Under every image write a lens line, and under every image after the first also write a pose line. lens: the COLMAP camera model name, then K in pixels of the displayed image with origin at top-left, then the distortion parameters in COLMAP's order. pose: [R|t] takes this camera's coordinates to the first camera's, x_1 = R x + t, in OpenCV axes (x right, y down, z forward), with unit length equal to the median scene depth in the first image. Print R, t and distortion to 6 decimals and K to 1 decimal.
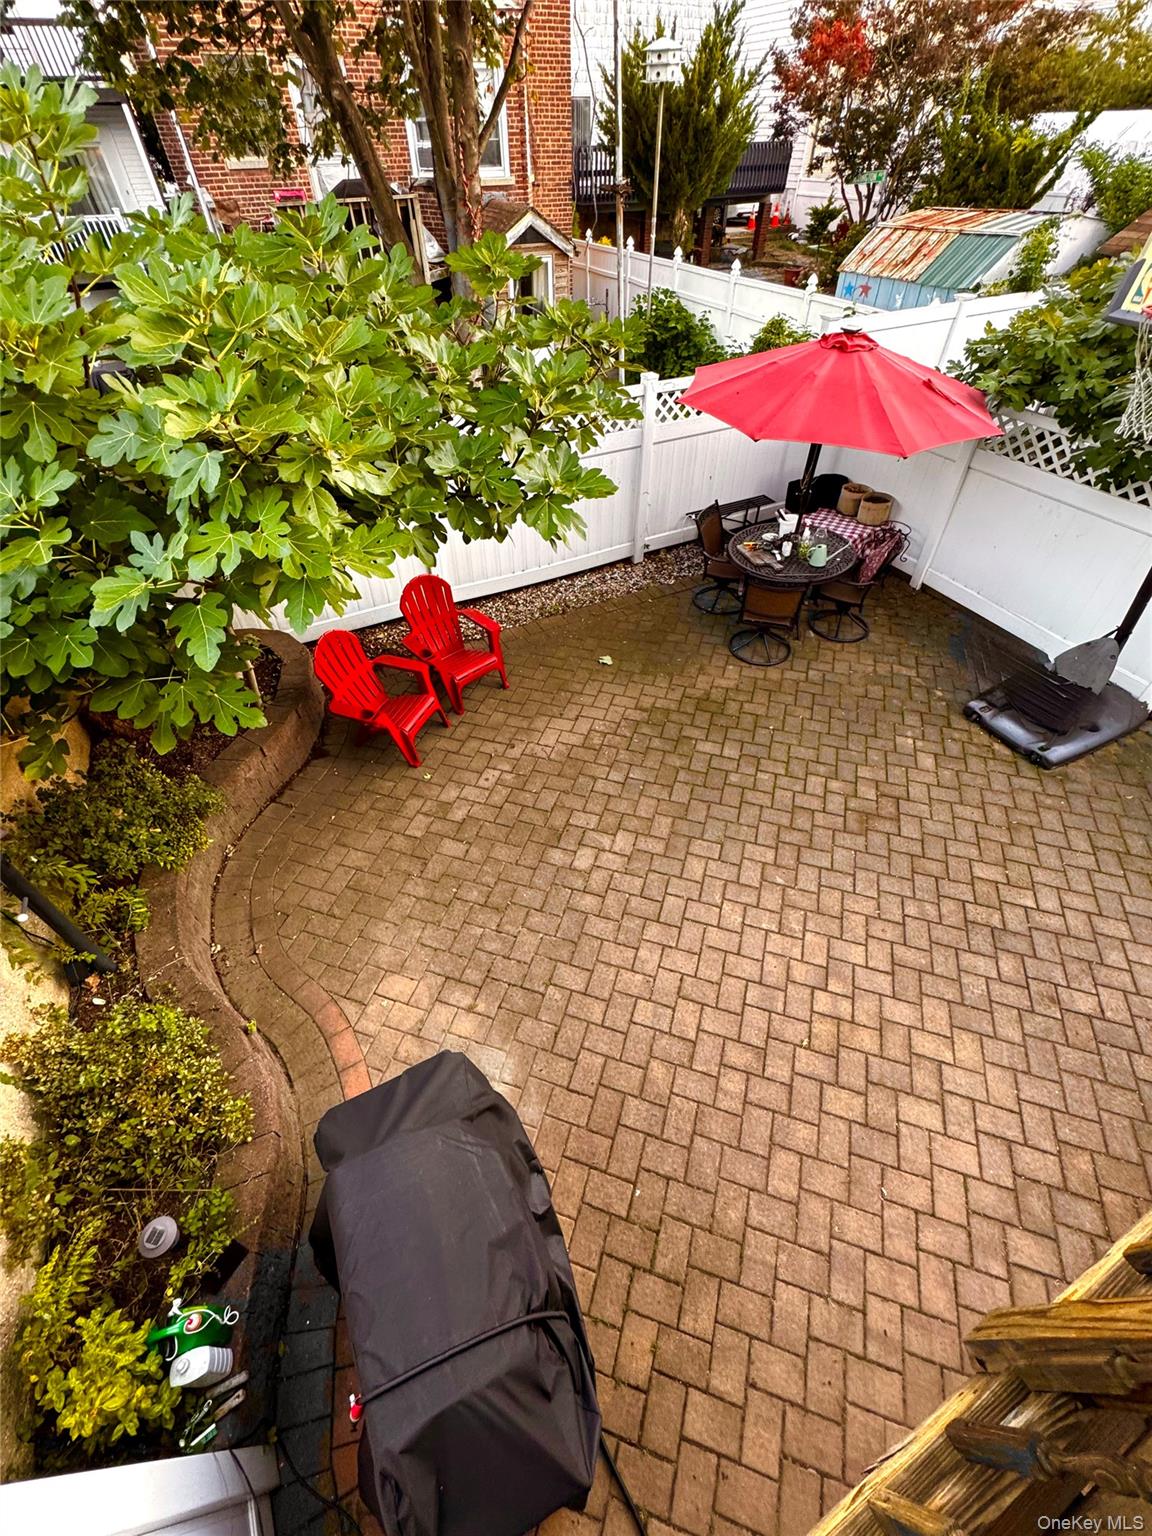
lens RADIAL K [[616.2, 0, 578.1], [0, 616.2, 767.6], [0, 0, 1]] dist [-0.001557, -0.000163]
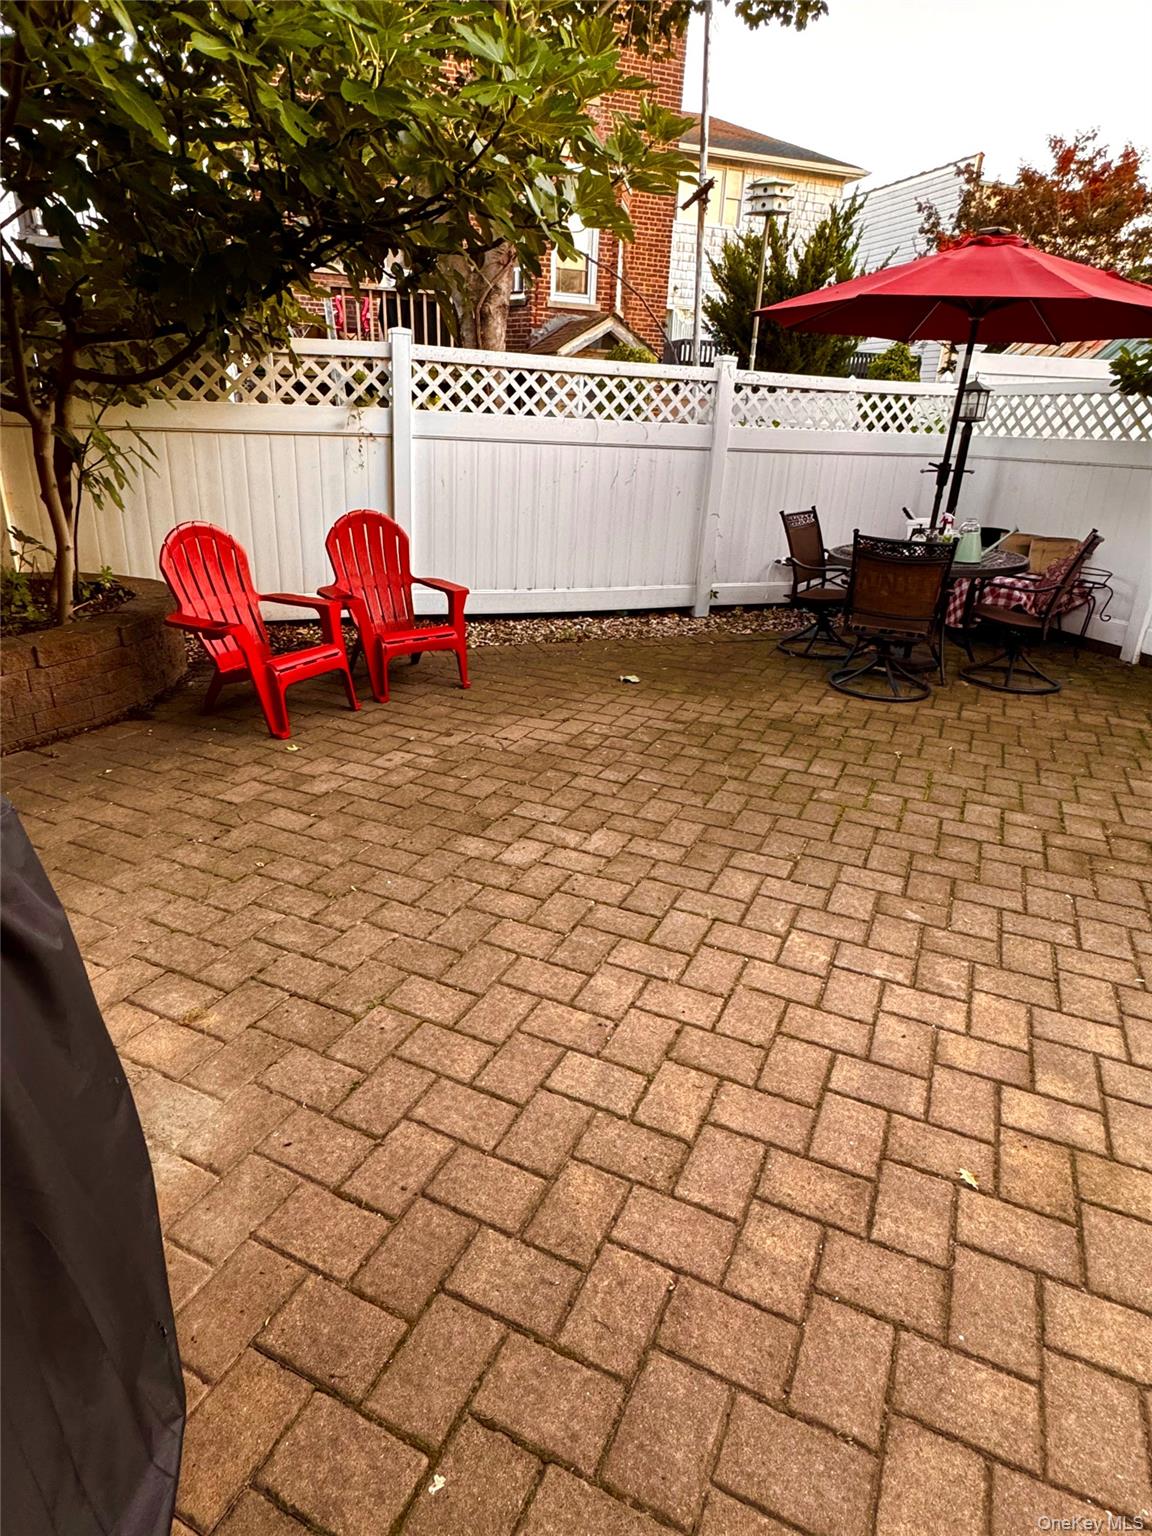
lens RADIAL K [[848.9, 0, 575.5], [0, 848.9, 767.3], [0, 0, 1]] dist [-0.005484, 0.003313]
pose [[0.990525, 0.094840, -0.099328, 0.122859], [-0.126439, 0.912092, -0.390002, 0.371399], [0.053608, 0.398865, 0.915441, 0.340607]]
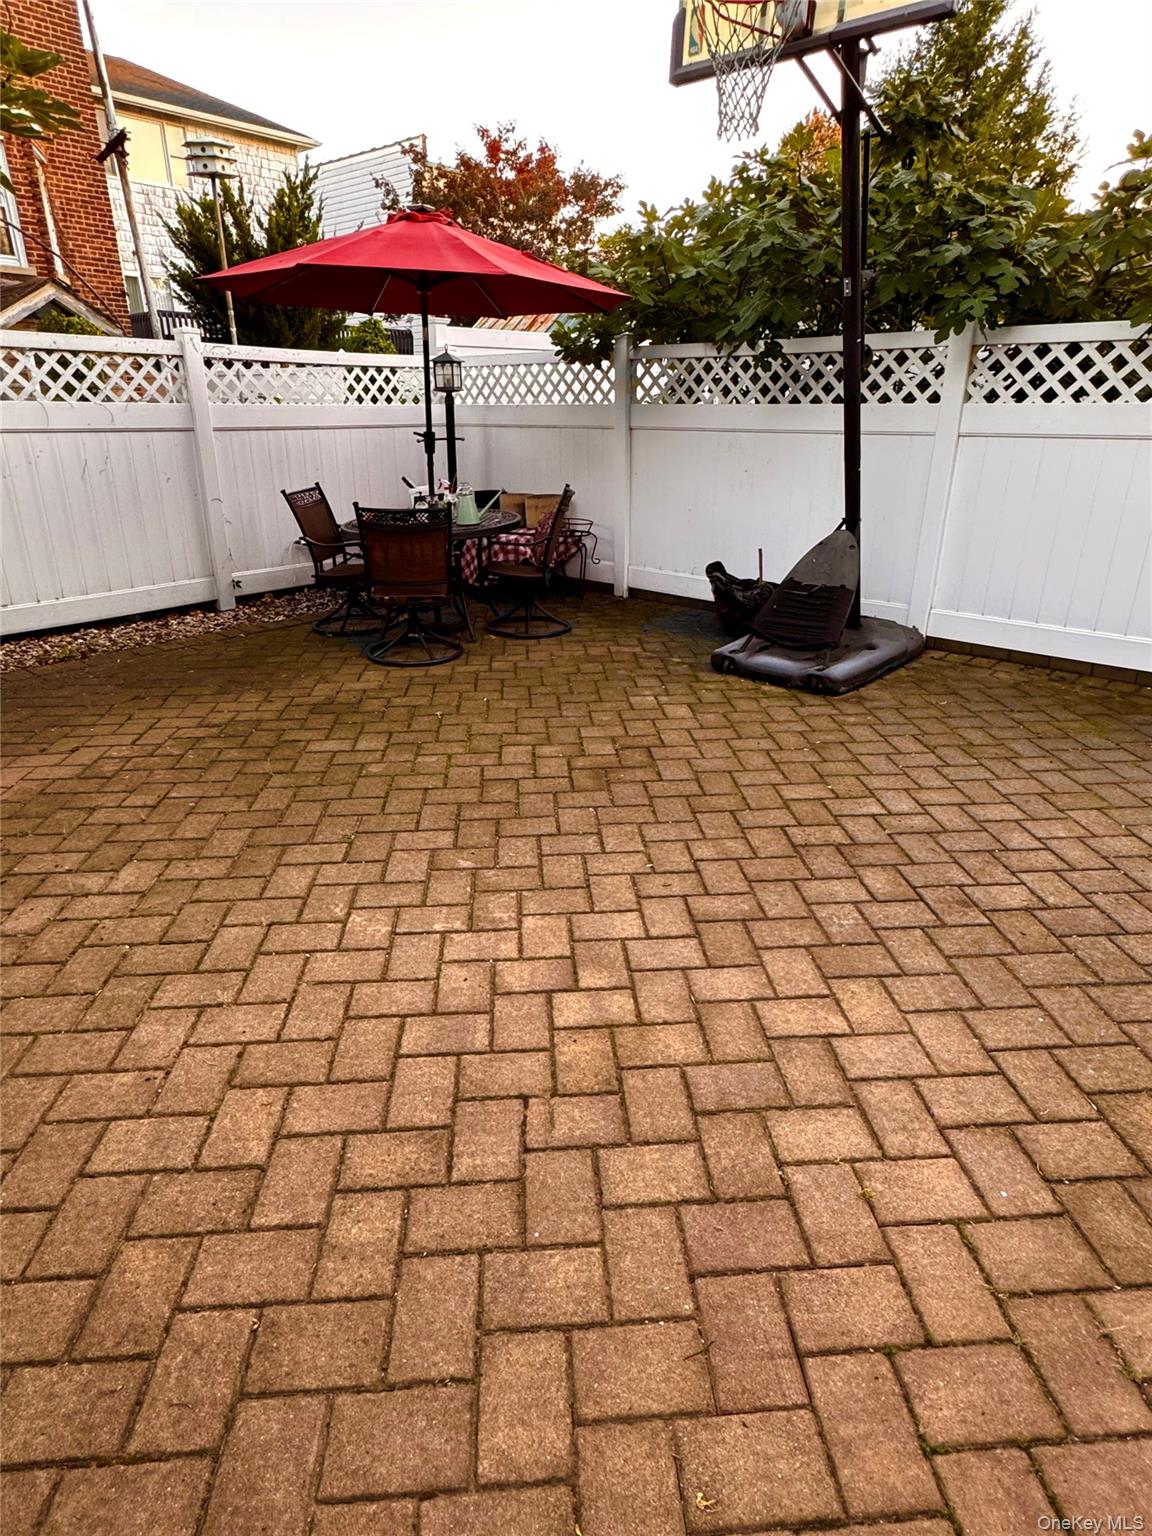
lens RADIAL K [[848.9, 0, 575.7], [0, 848.9, 765.8], [0, 0, 1]] dist [-0.005484, 0.003313]
pose [[0.926385, -0.129522, 0.353603, 0.177604], [0.255834, 0.905494, -0.338570, 0.372268], [-0.276333, 0.404110, 0.871972, 0.340916]]
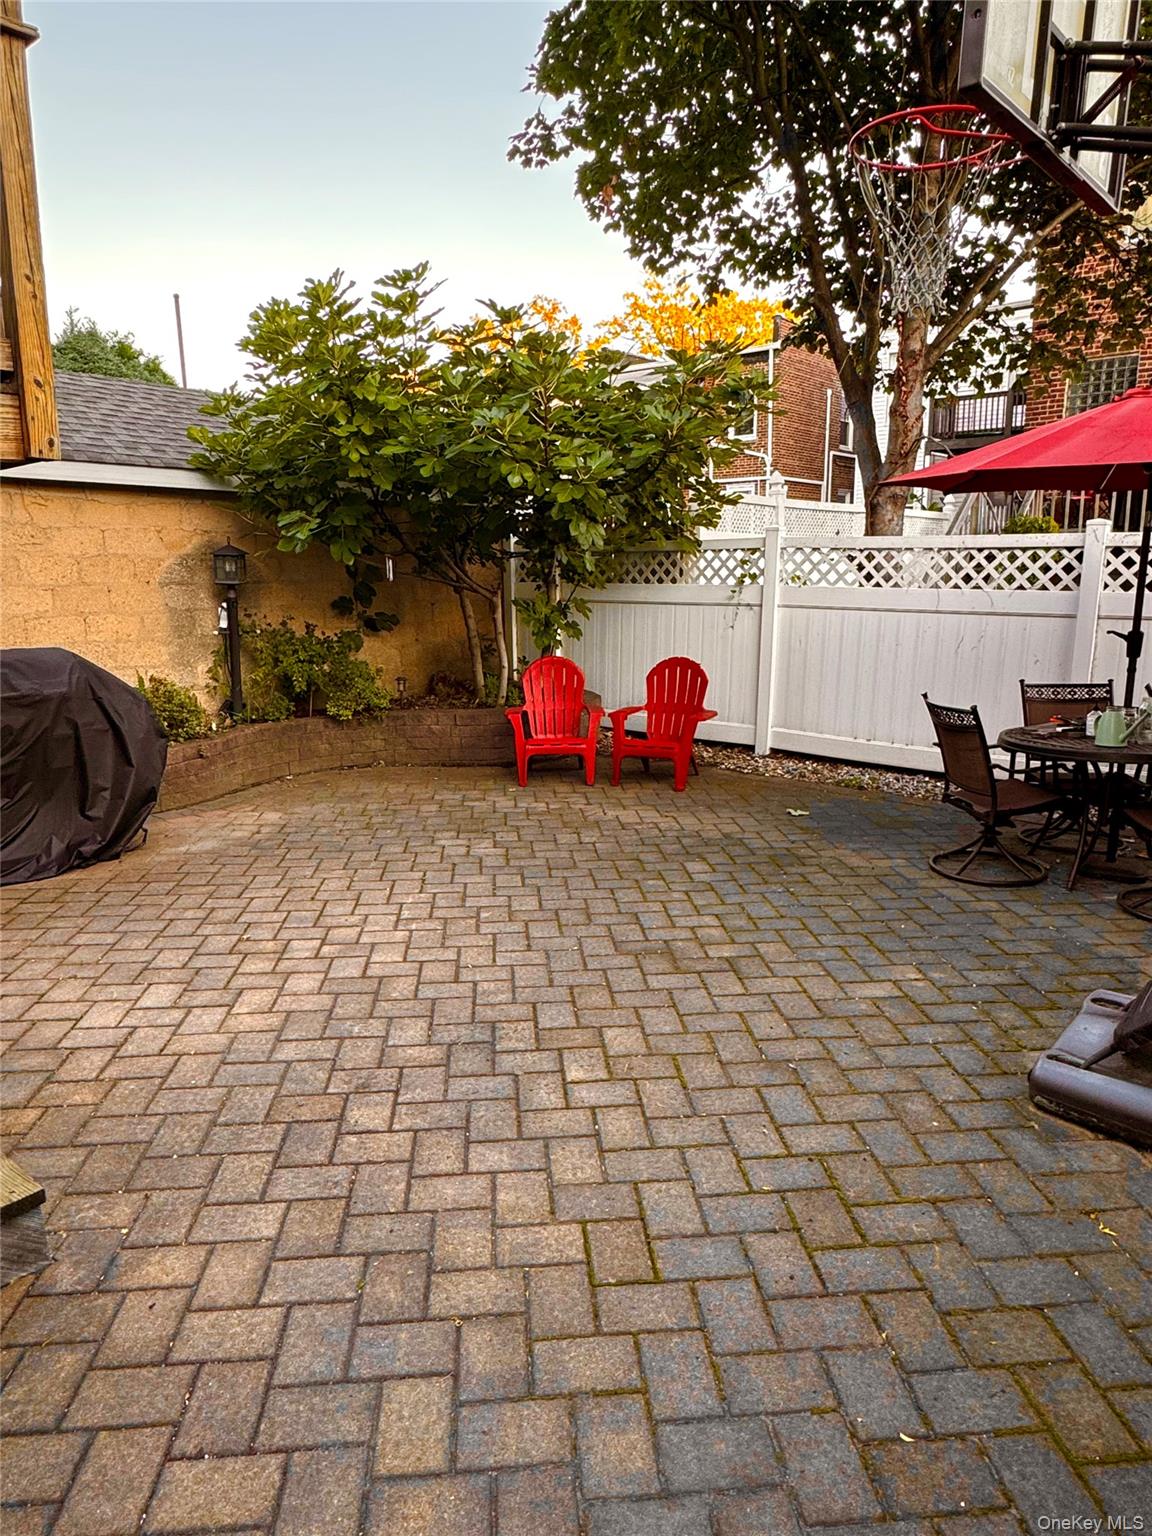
lens RADIAL K [[972.9, 0, 577.5], [0, 972.9, 768.4], [0, 0, 1]] dist [-0.004465, -0.000608]
pose [[0.391020, 0.197793, -0.898878, 1.346525], [-0.658429, 0.742518, -0.123036, 0.127940], [0.643097, 0.639957, 0.420572, 0.498983]]
